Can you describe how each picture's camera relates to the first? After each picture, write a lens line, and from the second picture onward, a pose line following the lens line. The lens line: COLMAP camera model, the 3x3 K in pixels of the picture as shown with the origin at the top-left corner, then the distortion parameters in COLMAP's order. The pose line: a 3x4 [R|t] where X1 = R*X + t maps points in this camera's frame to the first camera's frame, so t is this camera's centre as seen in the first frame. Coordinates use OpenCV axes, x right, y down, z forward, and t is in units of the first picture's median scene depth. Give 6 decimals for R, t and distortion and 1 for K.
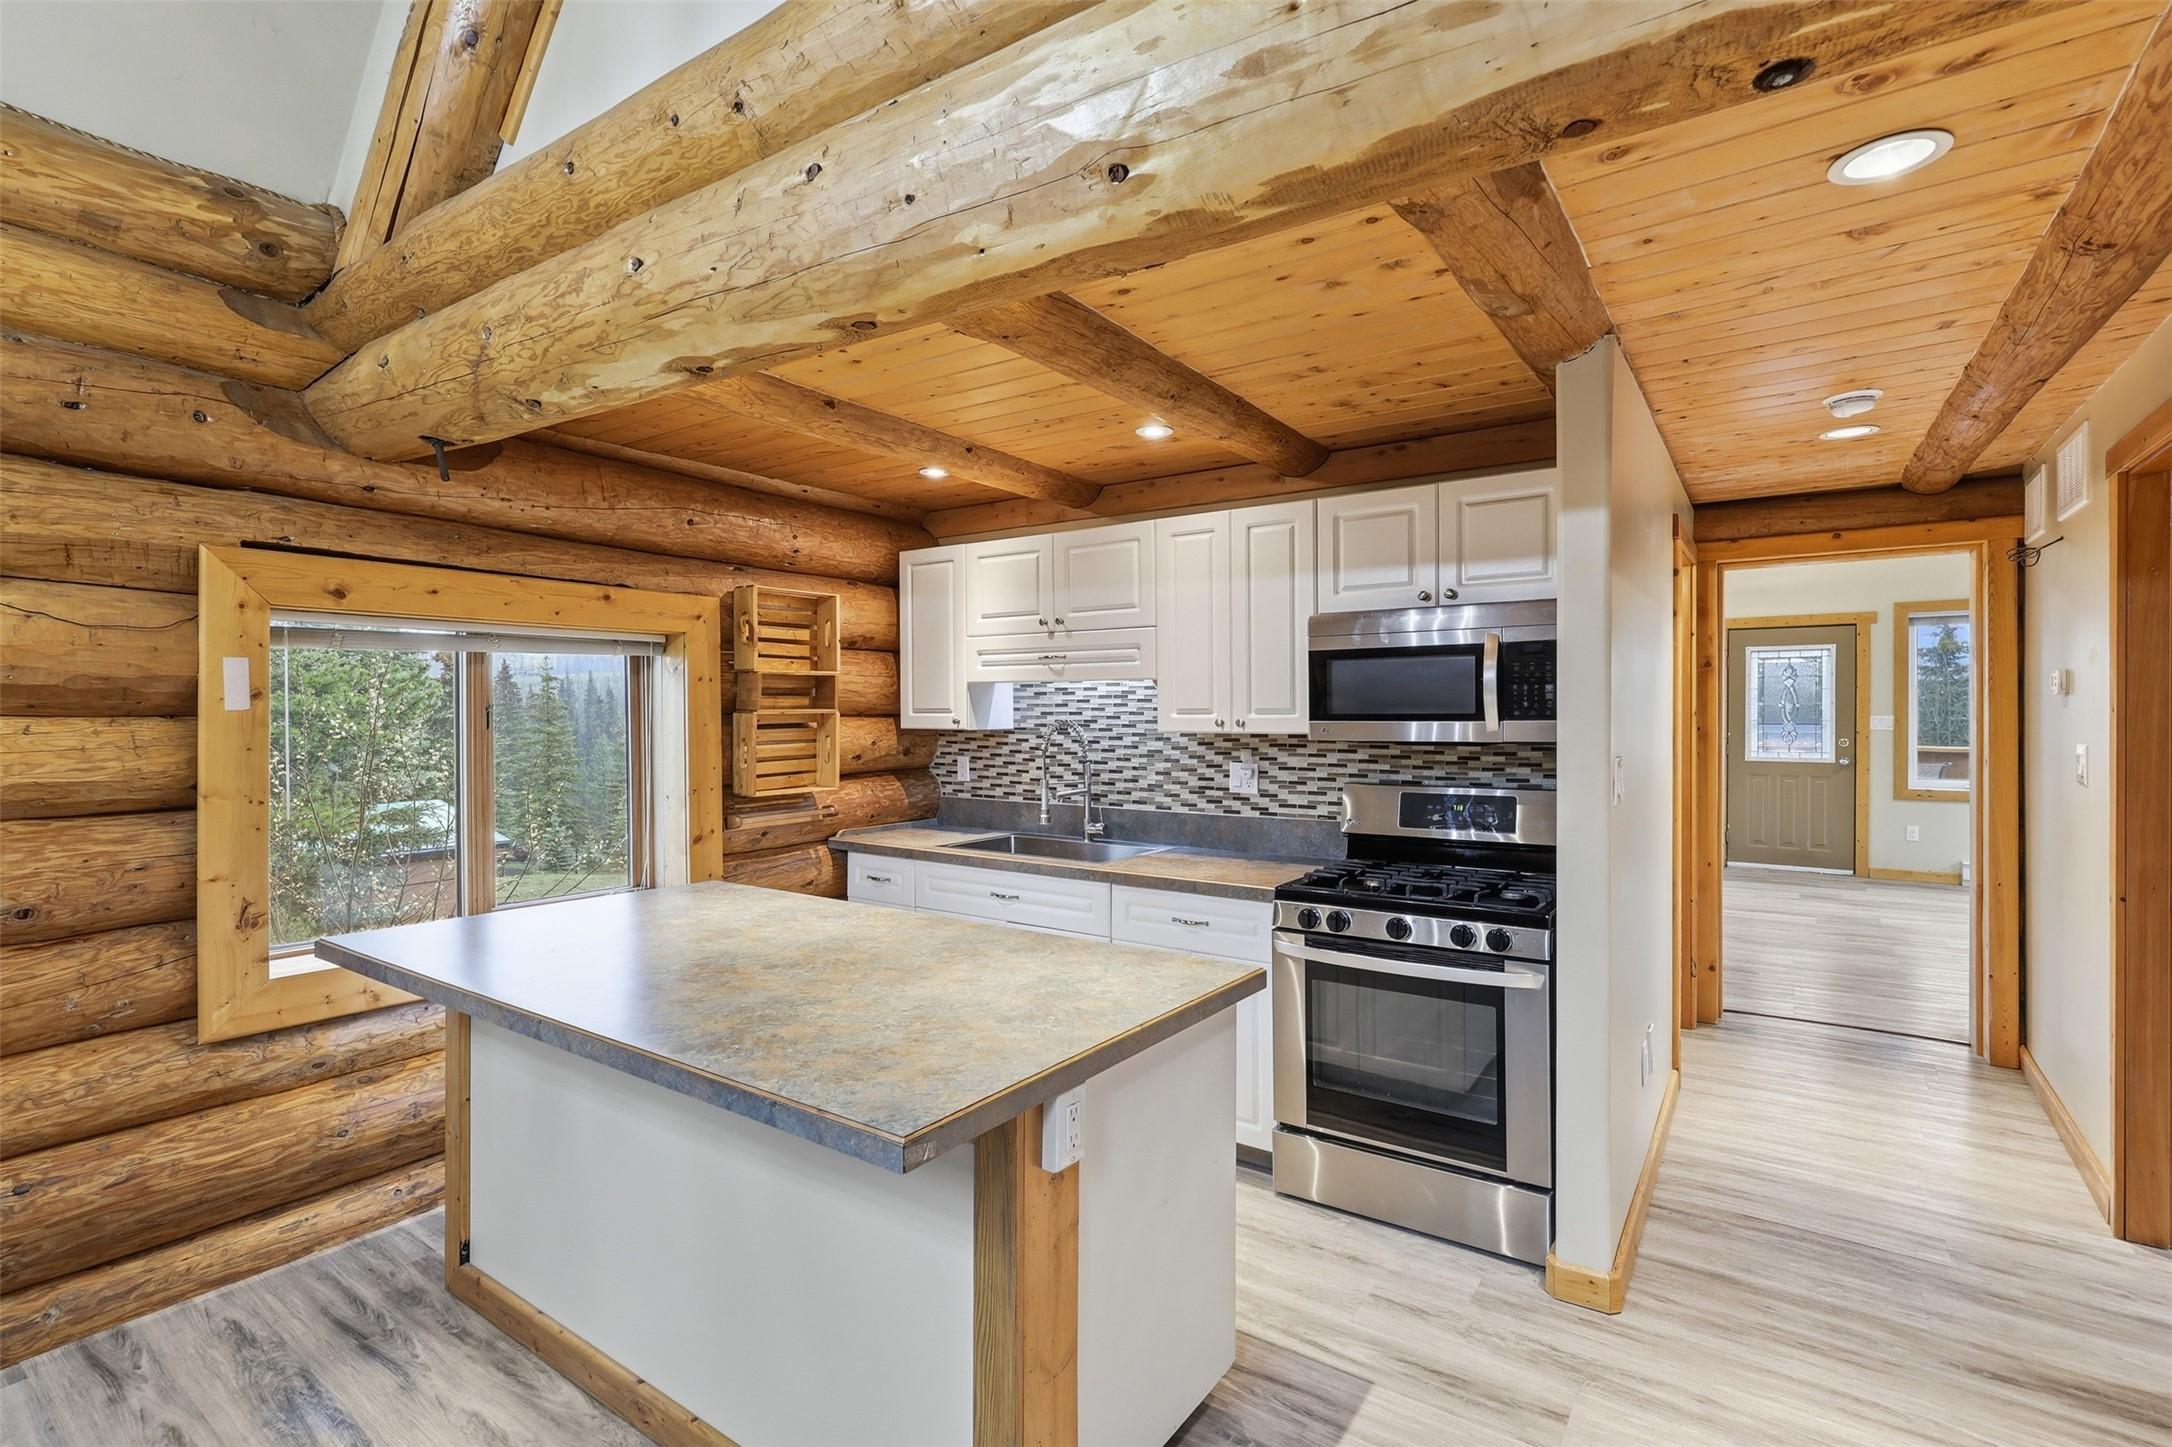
lens RADIAL K [[989.7, 0, 1086.7], [0, 989.7, 720.0], [0, 0, 1]] dist [0.000024, -0.000588]
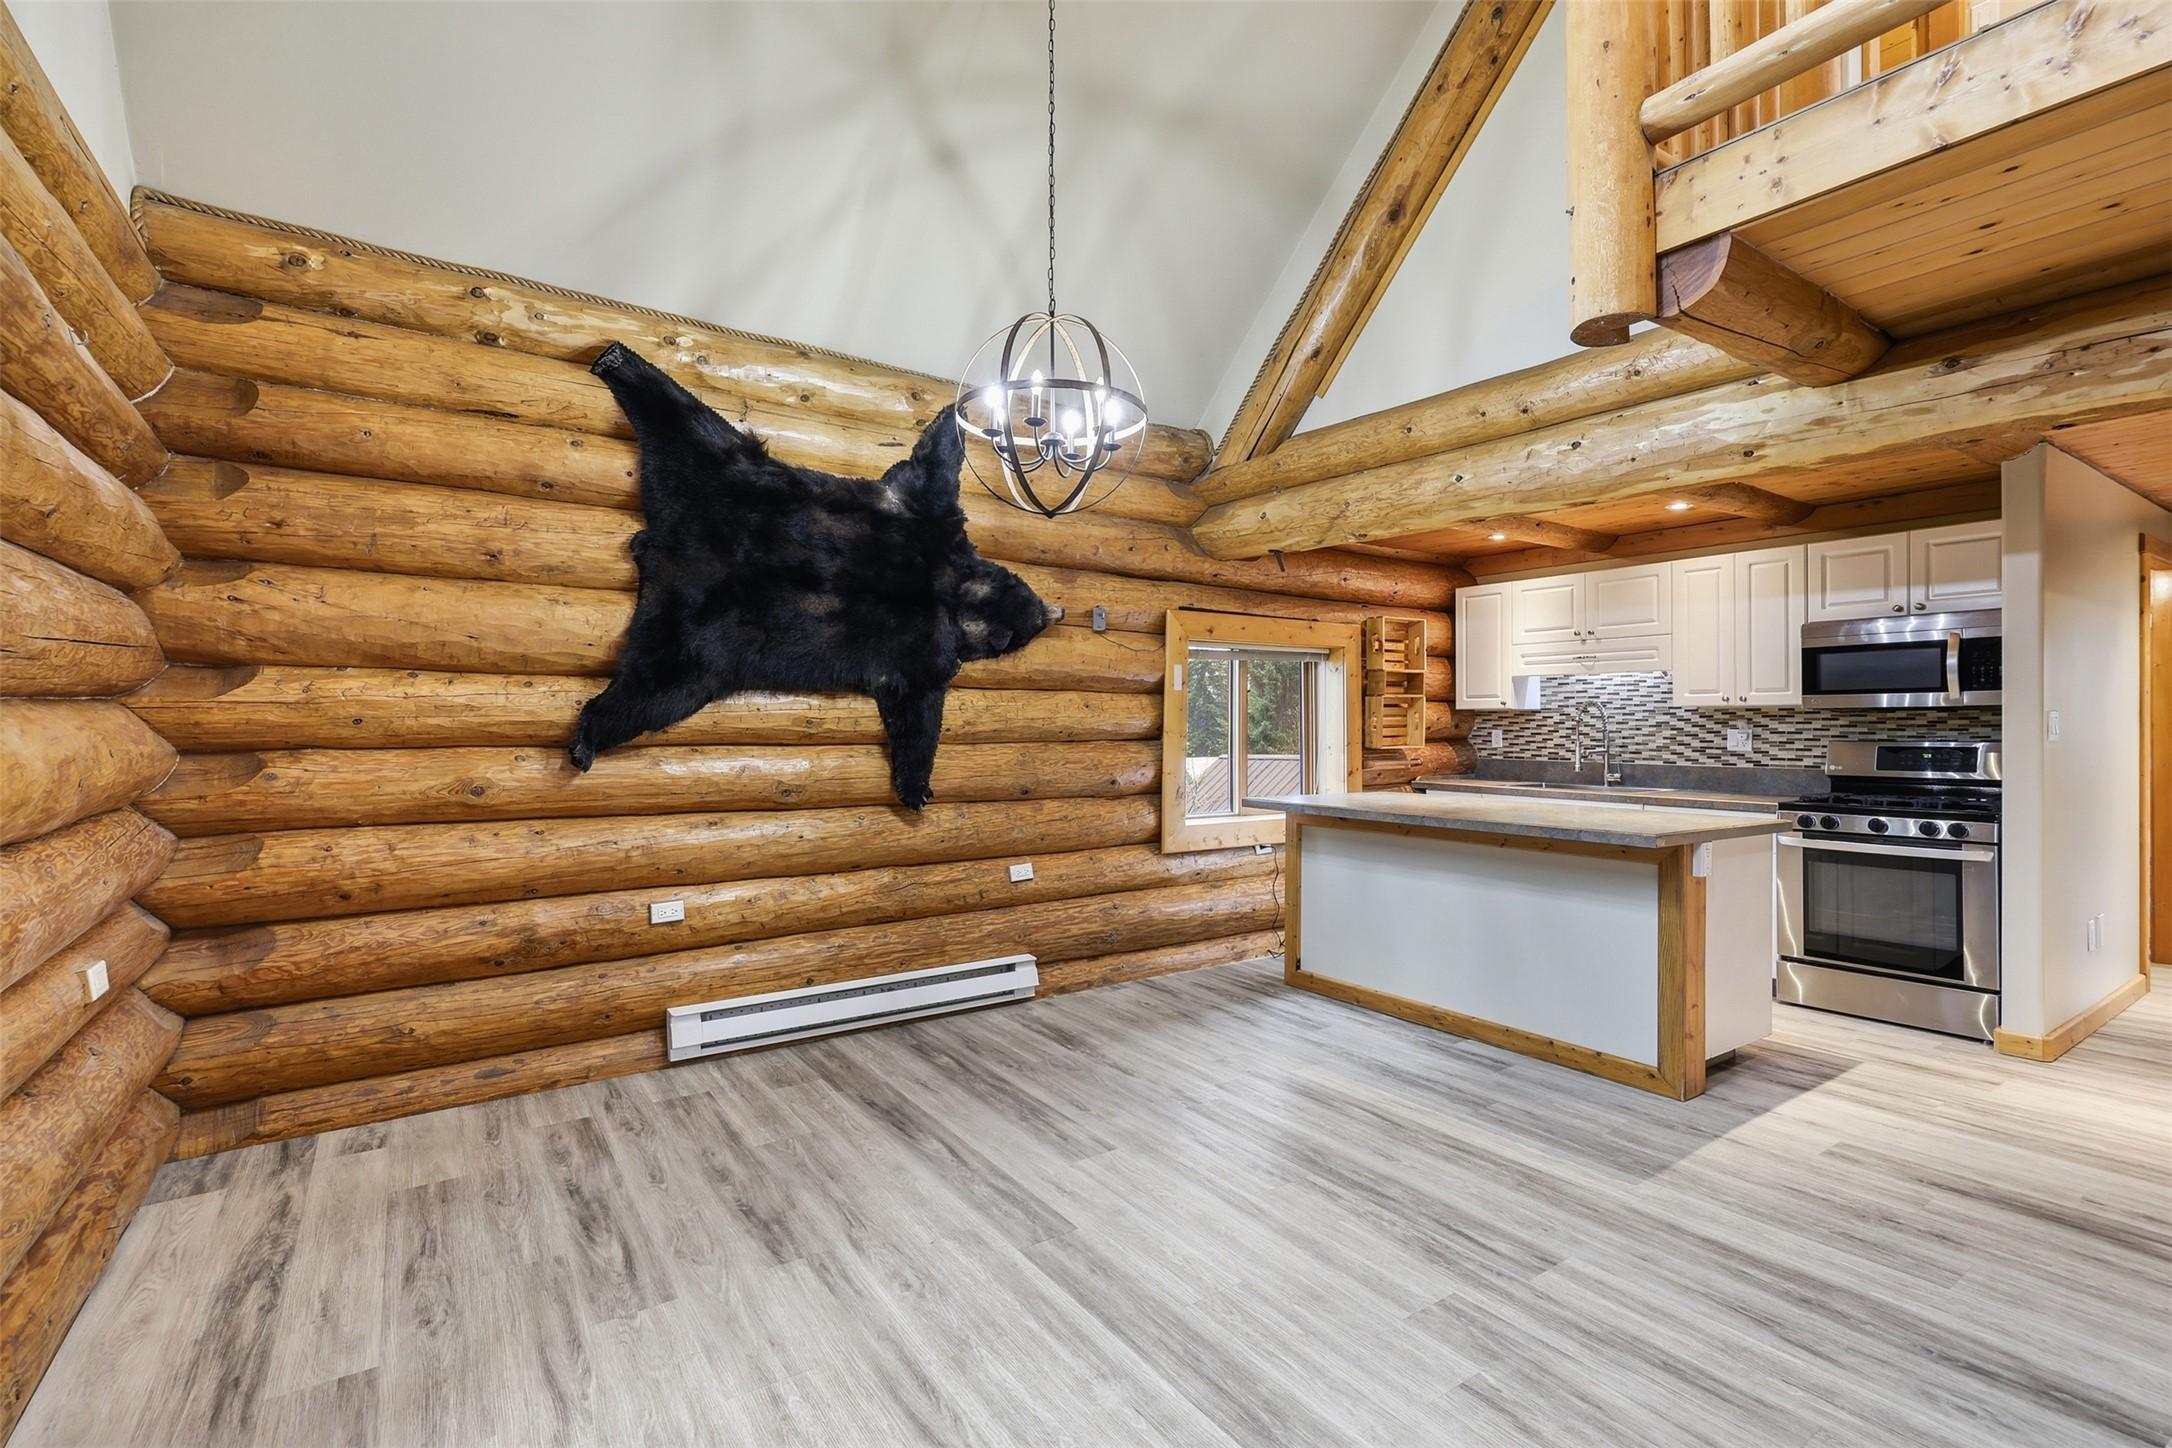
lens RADIAL K [[979.4, 0, 1083.9], [0, 979.4, 726.5], [0, 0, 1]] dist [0.000398, -0.000218]
pose [[0.935252, 0.002281, -0.353976, -0.225426], [-0.004131, 0.999981, -0.004470, 0.050458], [0.353959, 0.005643, 0.935244, -0.647446]]
